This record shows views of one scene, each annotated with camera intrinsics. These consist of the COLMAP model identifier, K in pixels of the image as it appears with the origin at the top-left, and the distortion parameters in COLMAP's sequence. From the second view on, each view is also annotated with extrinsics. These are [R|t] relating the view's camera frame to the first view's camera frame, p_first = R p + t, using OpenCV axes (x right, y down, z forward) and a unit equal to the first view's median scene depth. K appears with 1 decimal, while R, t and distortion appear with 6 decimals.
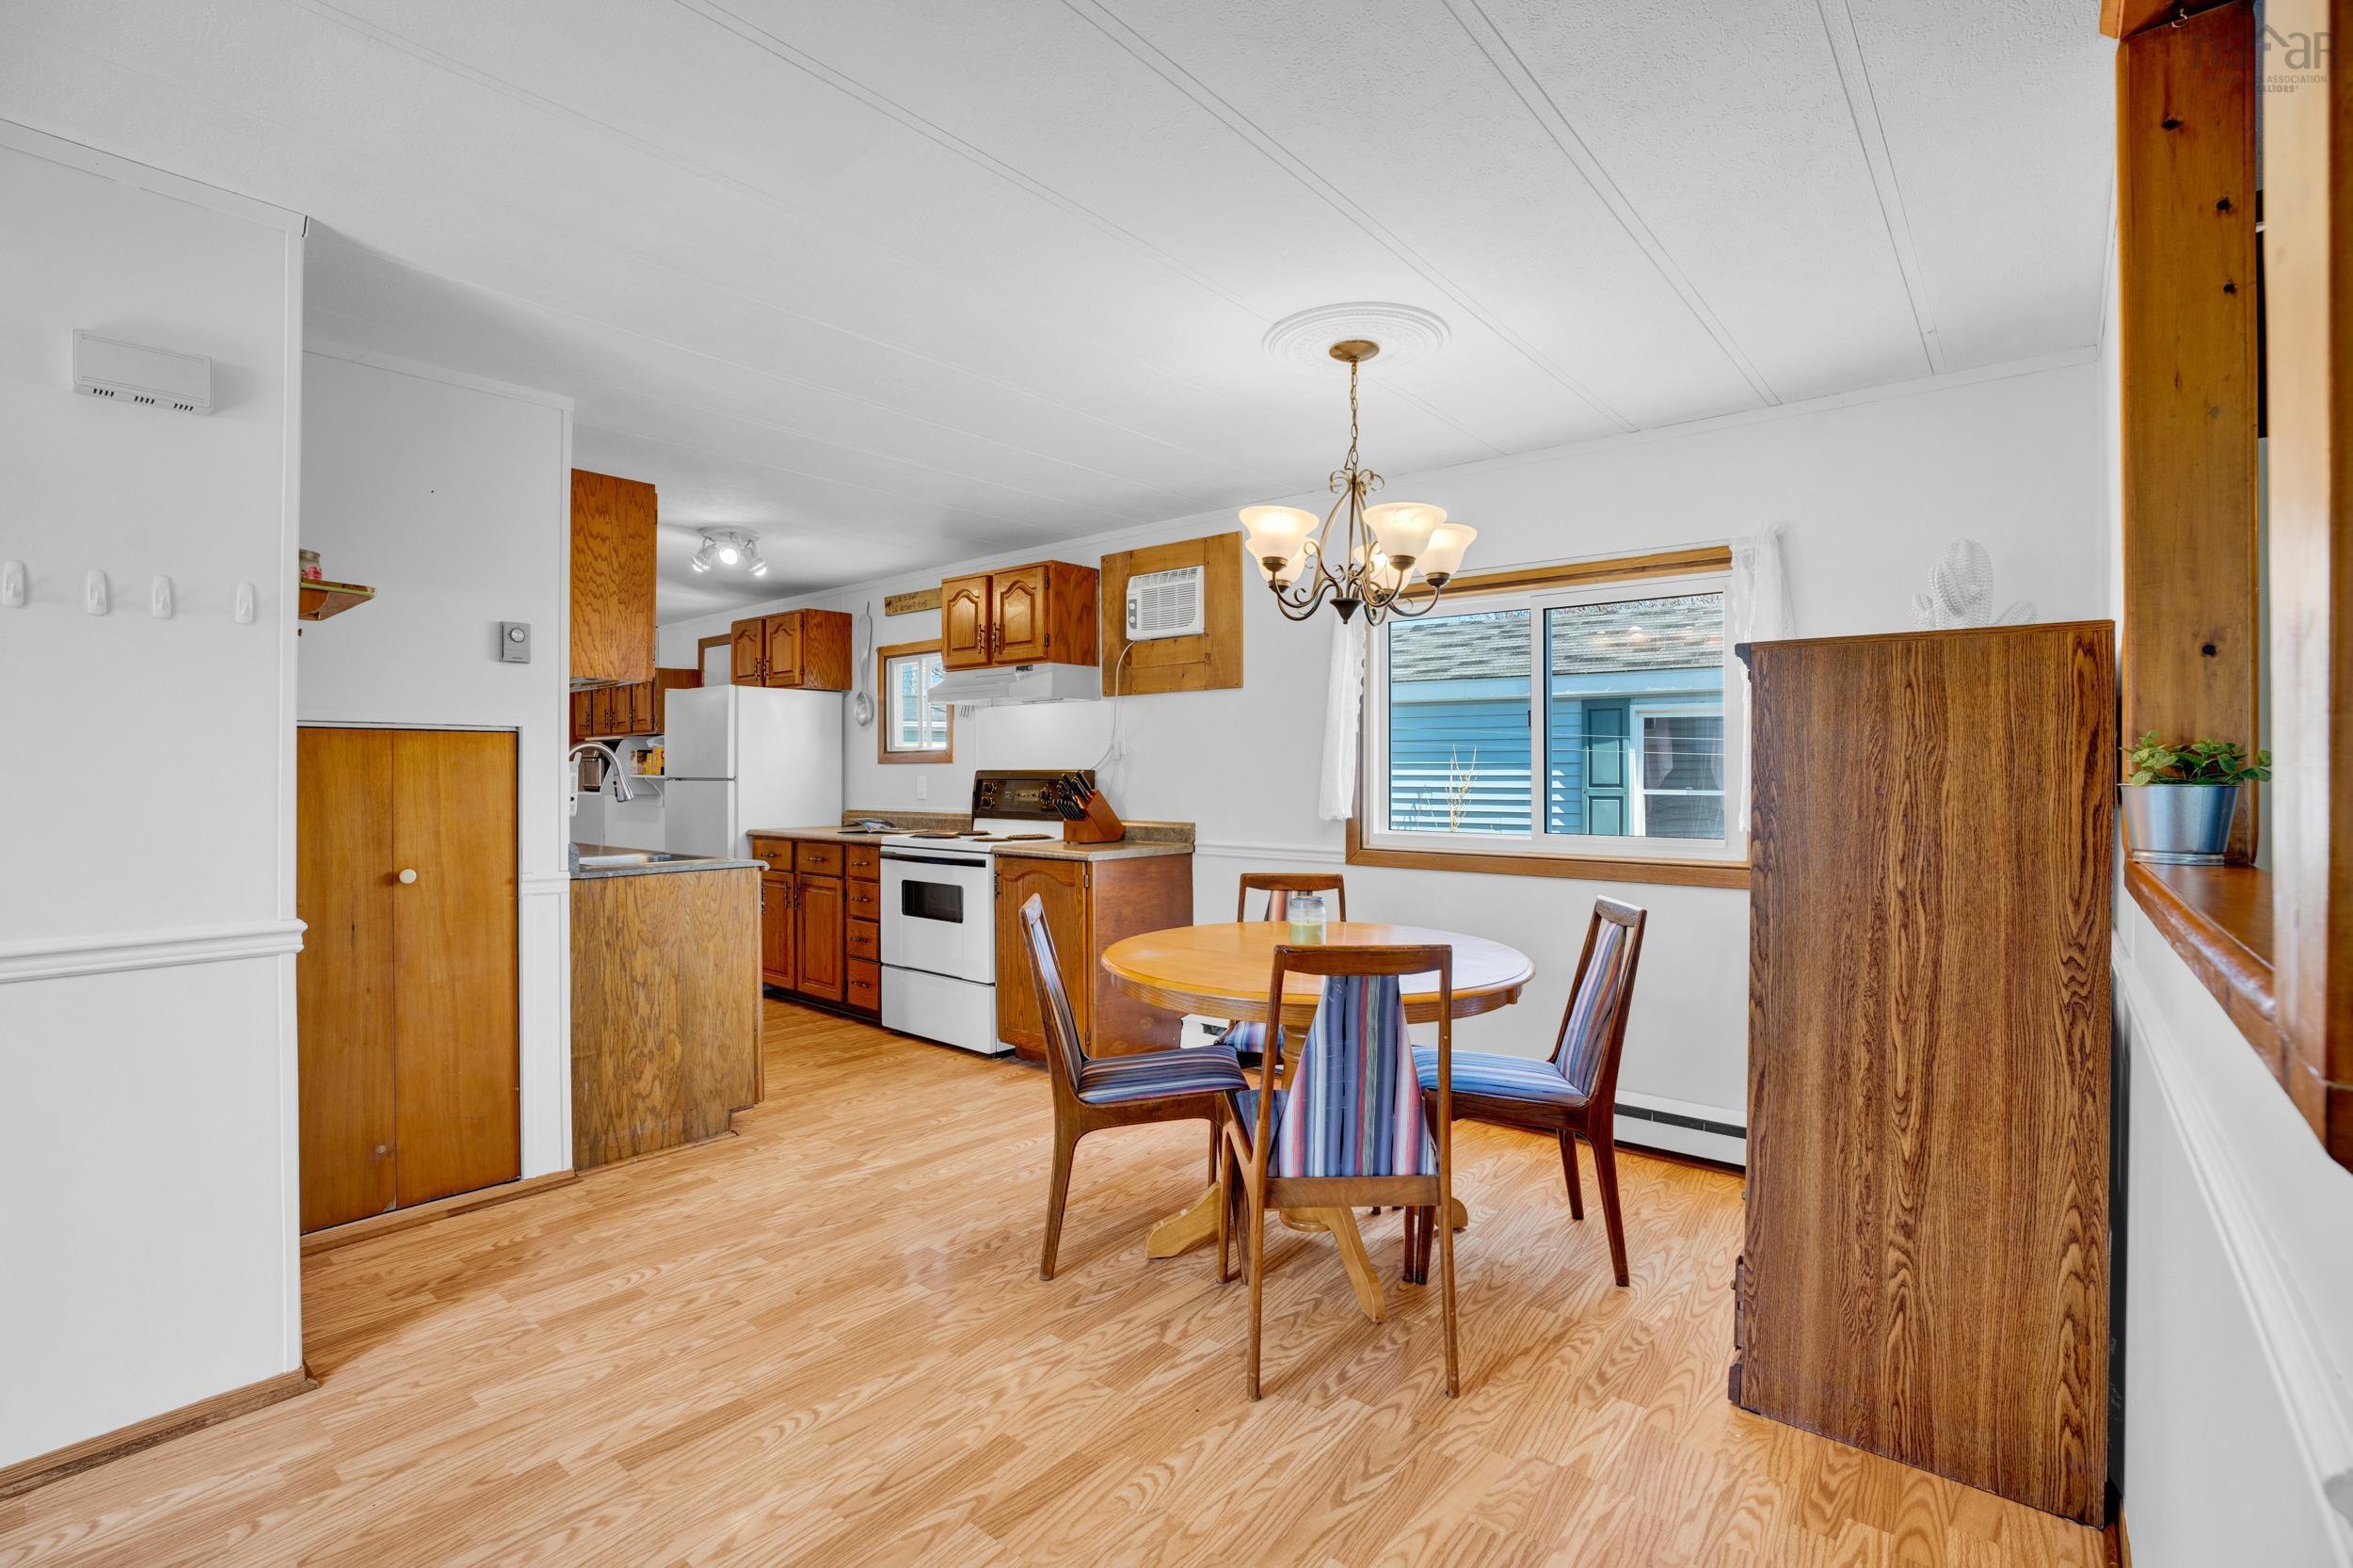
lens RADIAL K [[1072.3, 0, 1171.1], [0, 1072.3, 768.6], [0, 0, 1]] dist [-0.060639, 0.024698]
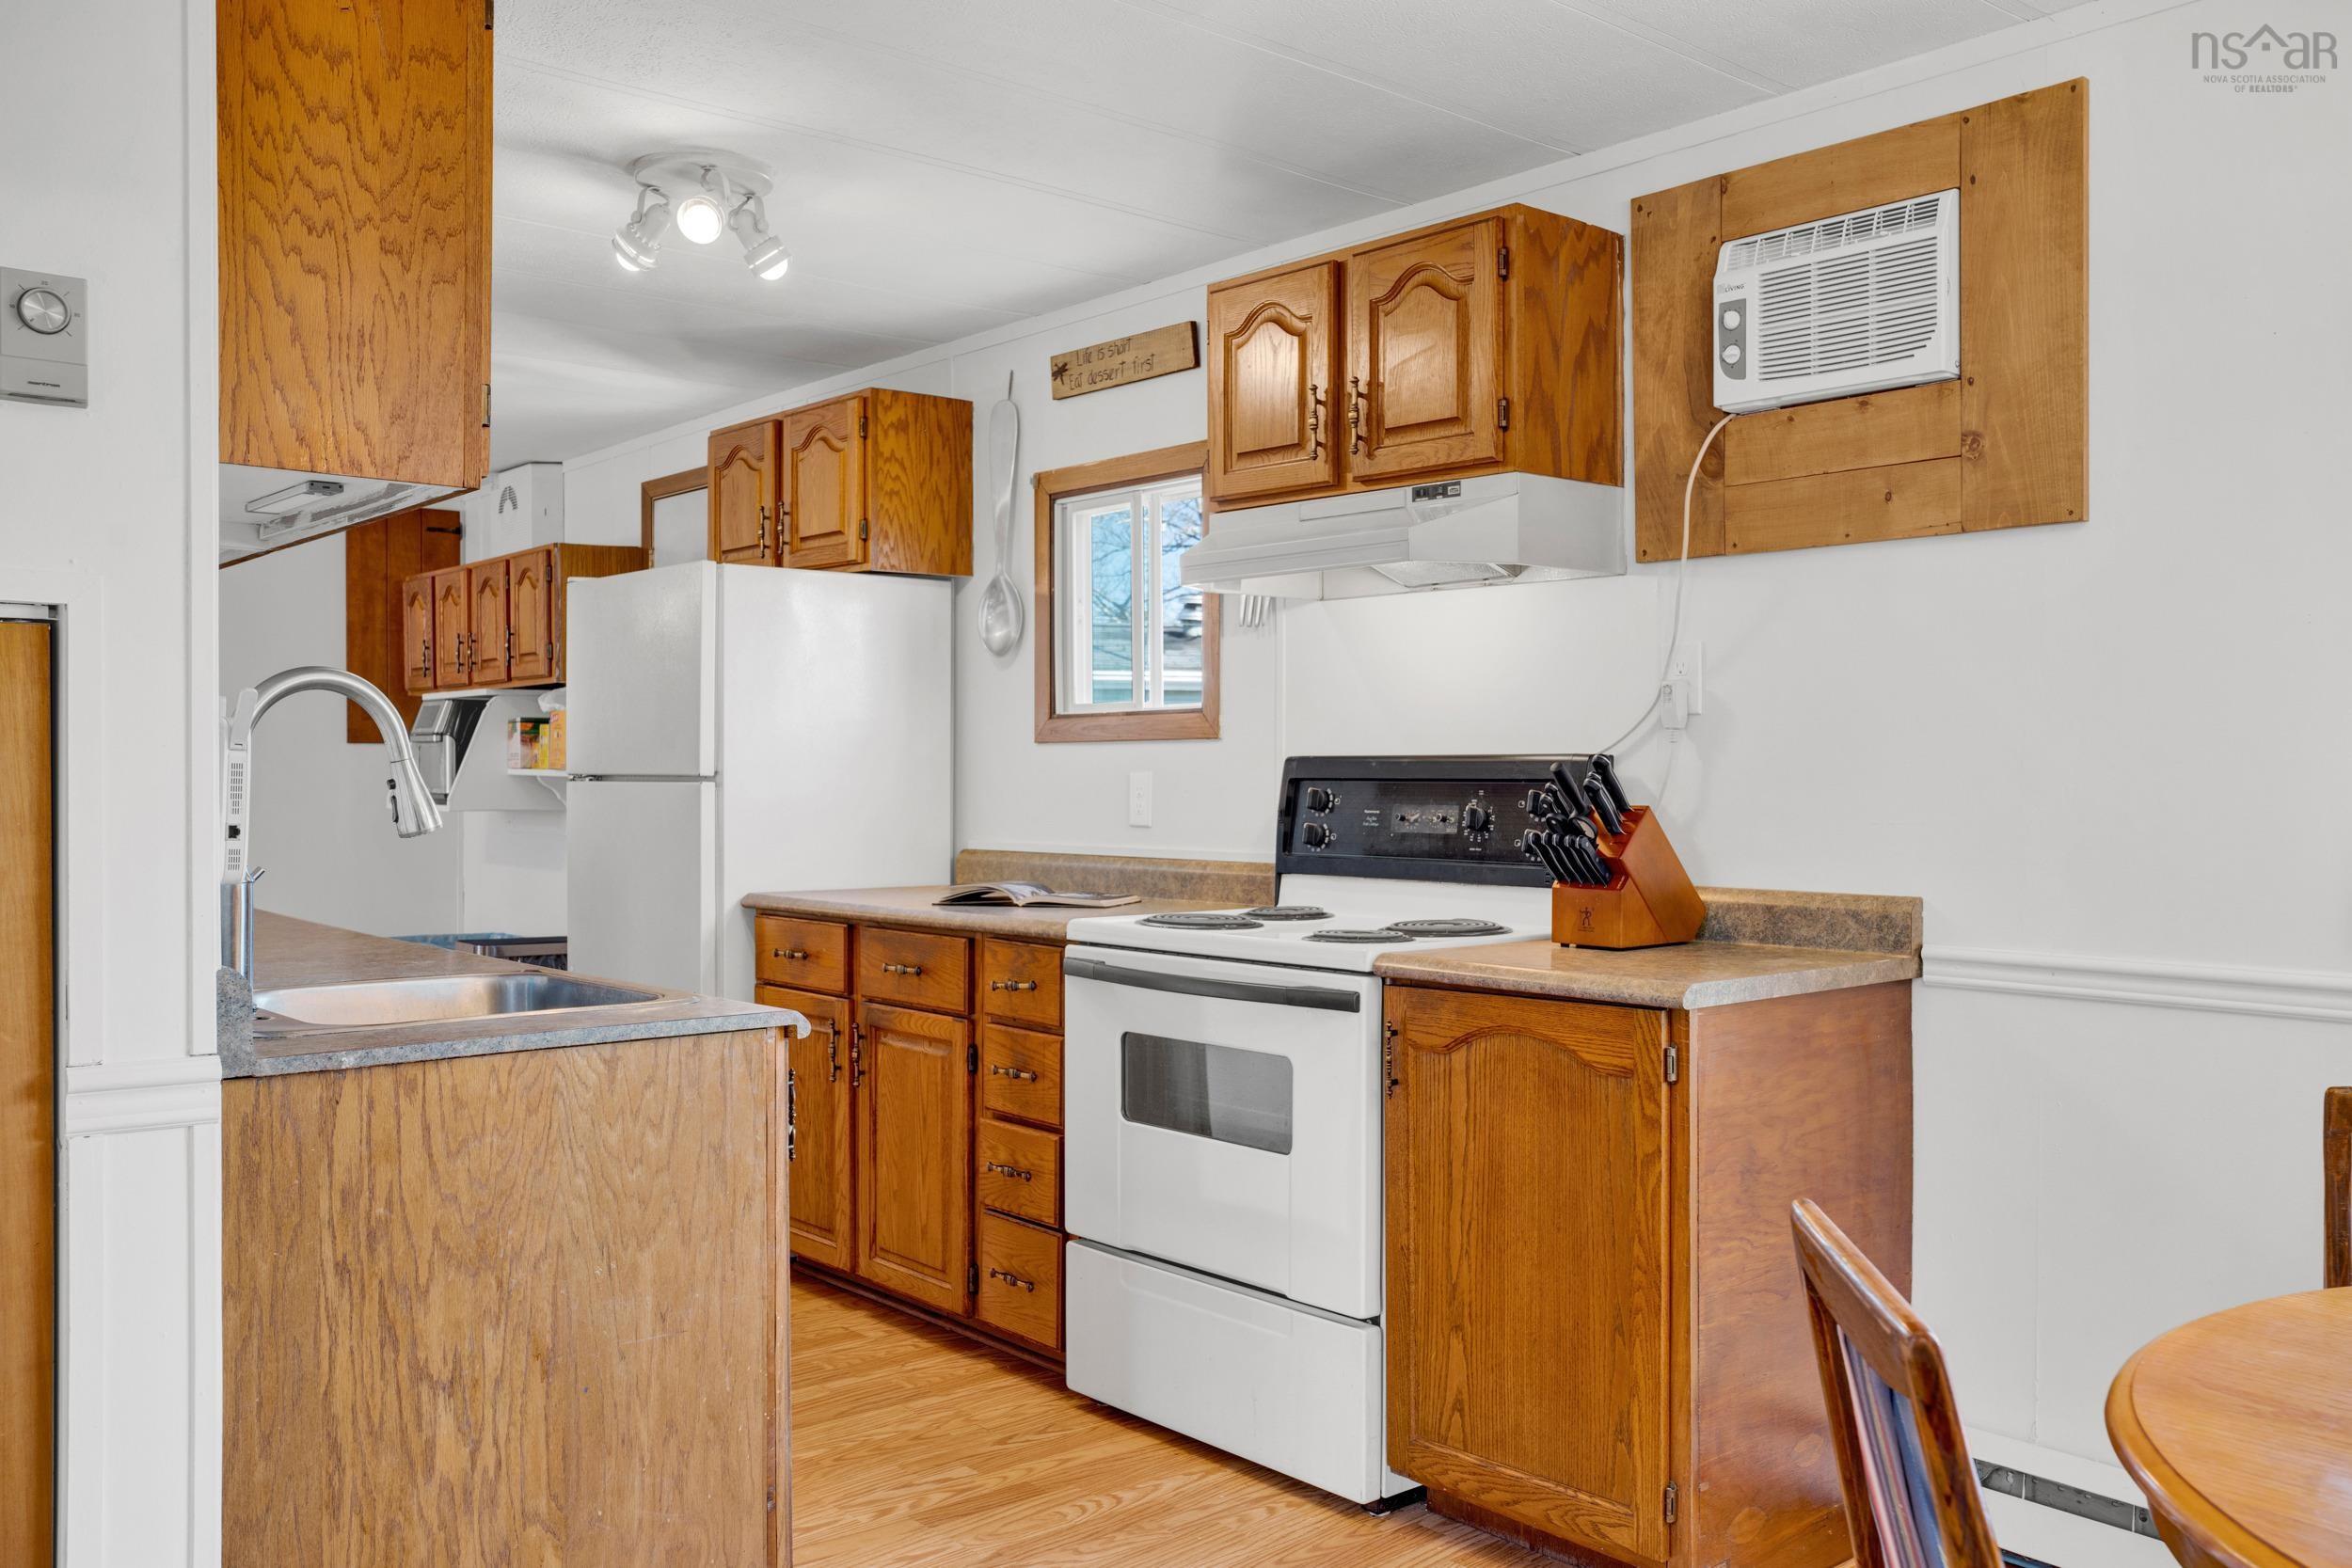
lens RADIAL K [[1924.7, 0, 1173.6], [0, 1924.7, 789.9], [0, 0, 1]] dist [-0.078712, 0.129068]
pose [[0.987704, 0.003460, -0.156296, -0.177851], [-0.001425, 0.999913, 0.013132, 0.007345], [0.156328, -0.012748, 0.987623, 0.437951]]
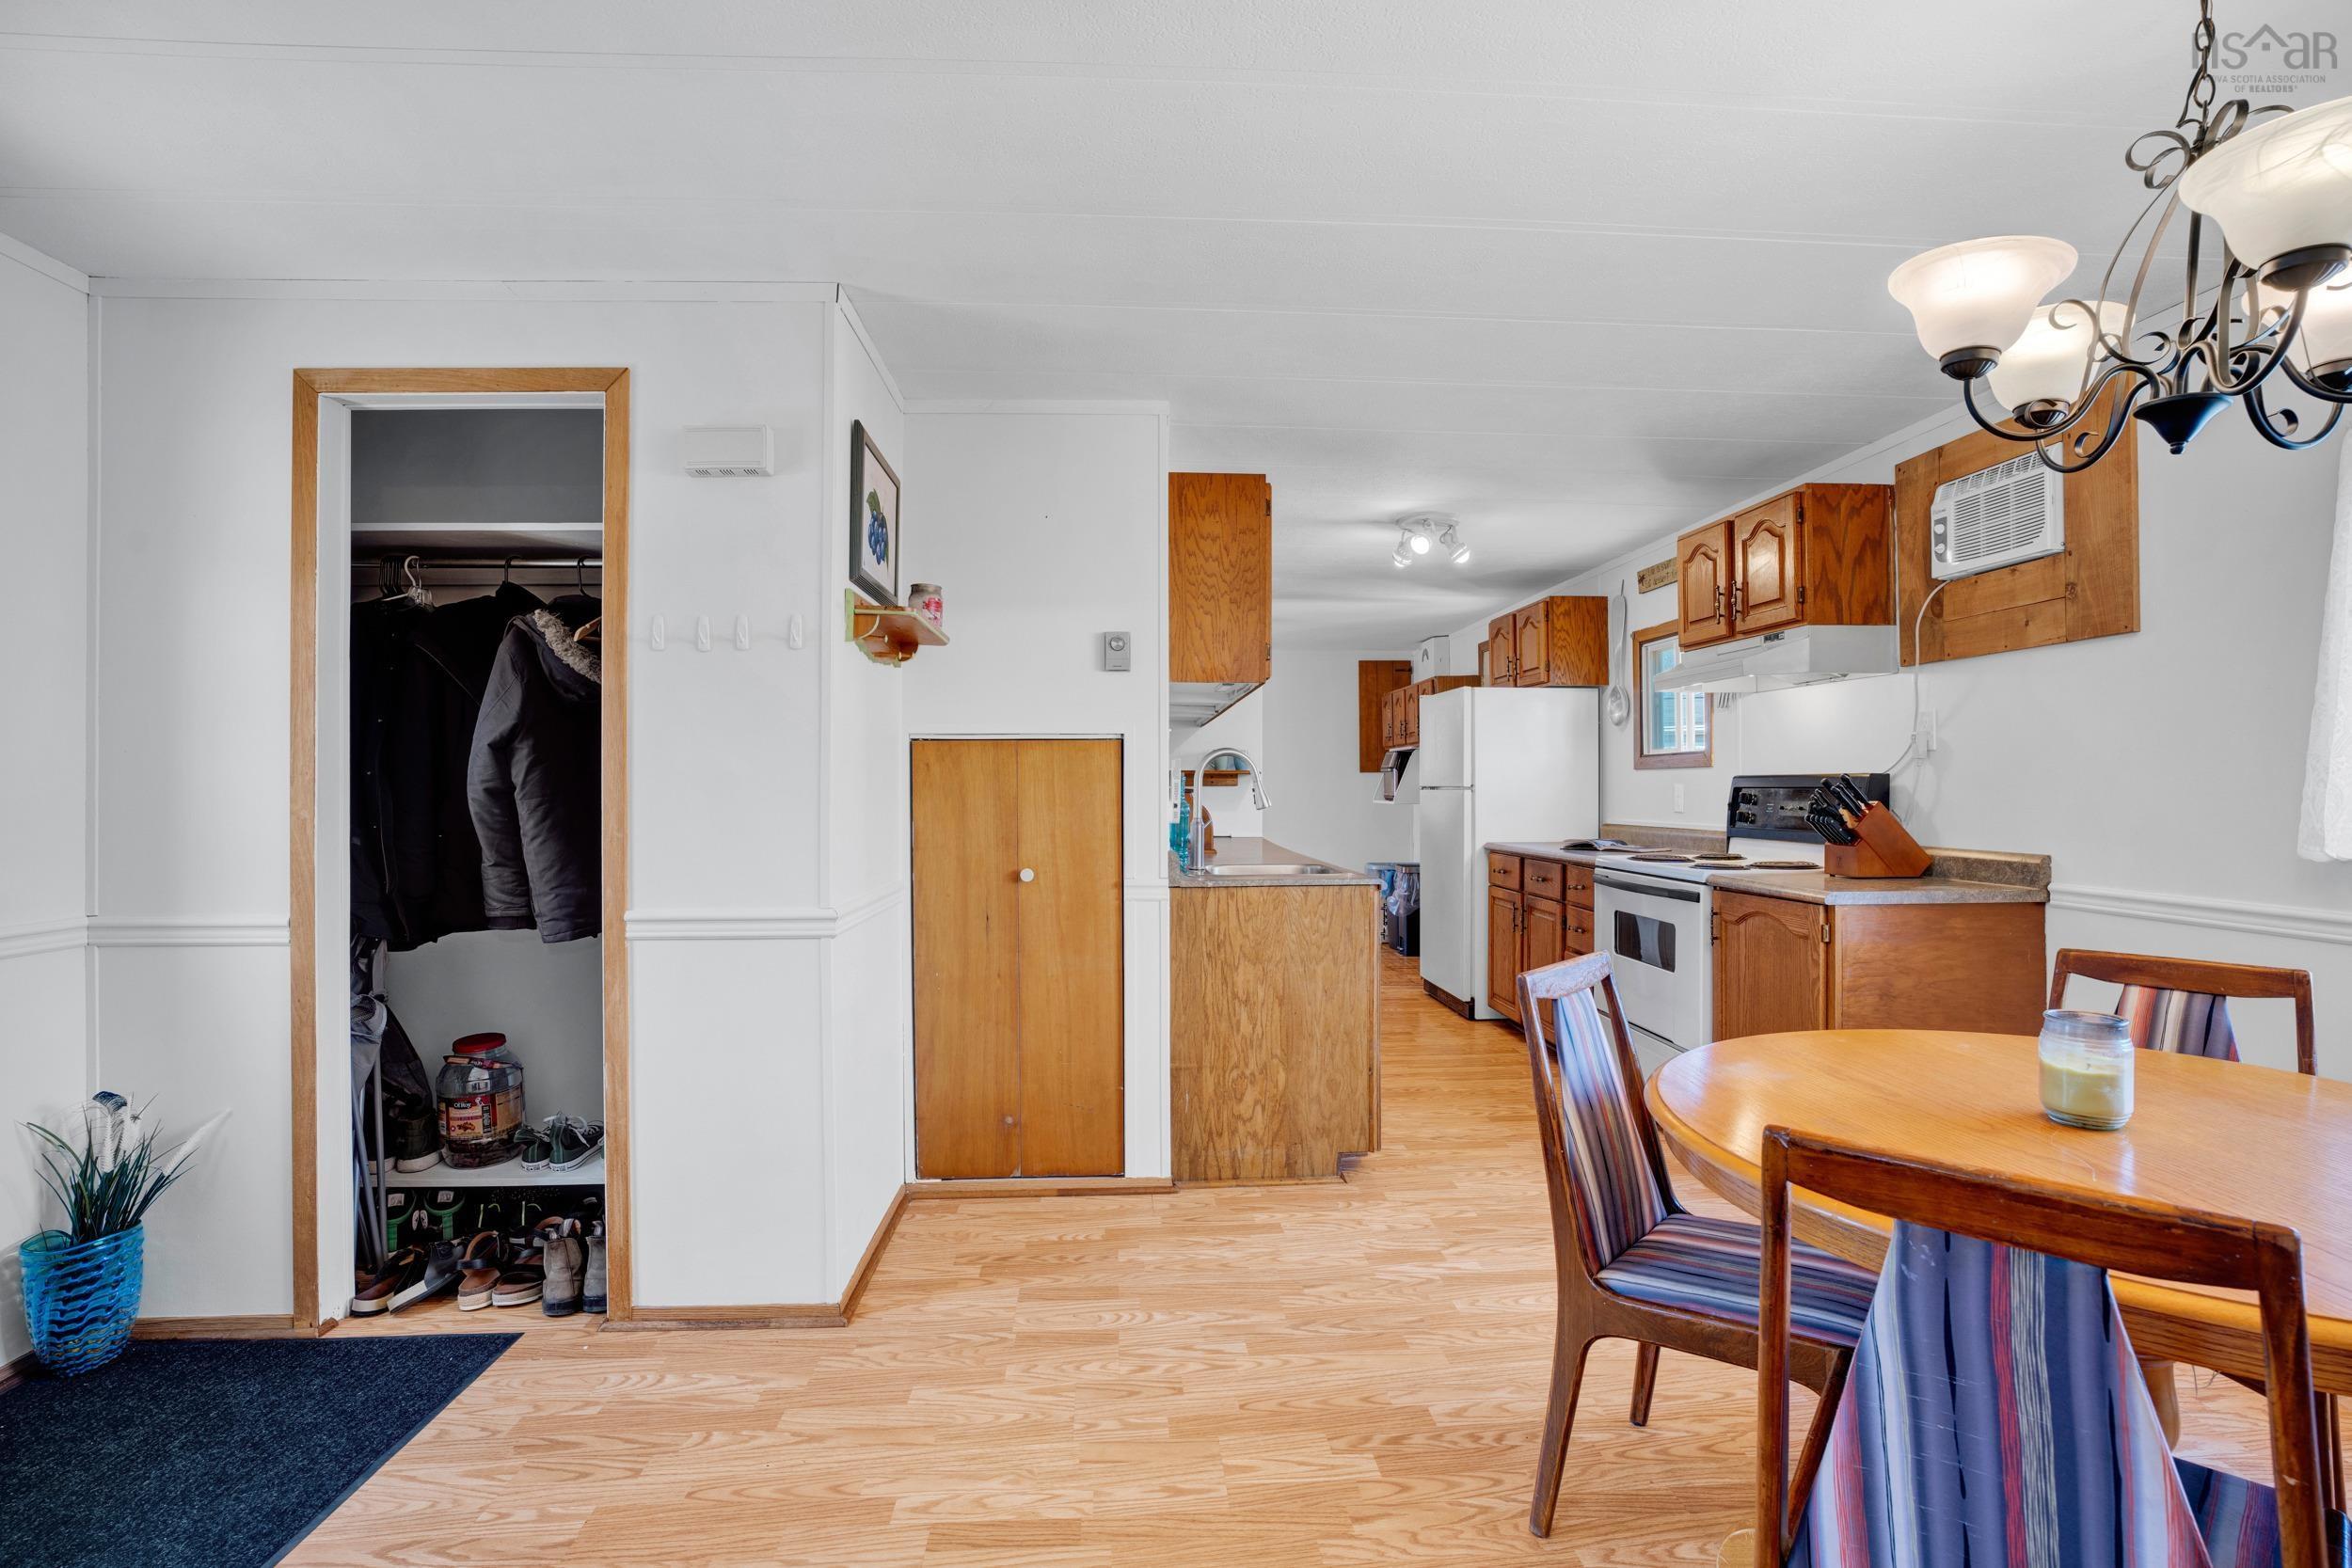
lens RADIAL K [[1072.1, 0, 1176.0], [0, 1072.1, 784.0], [0, 0, 1]] dist [-0.061973, 0.024751]
pose [[0.690069, -0.002709, -0.723738, 0.150724], [0.005122, 0.999986, 0.001141, 0.007236], [0.723725, -0.004494, 0.690074, 0.290344]]
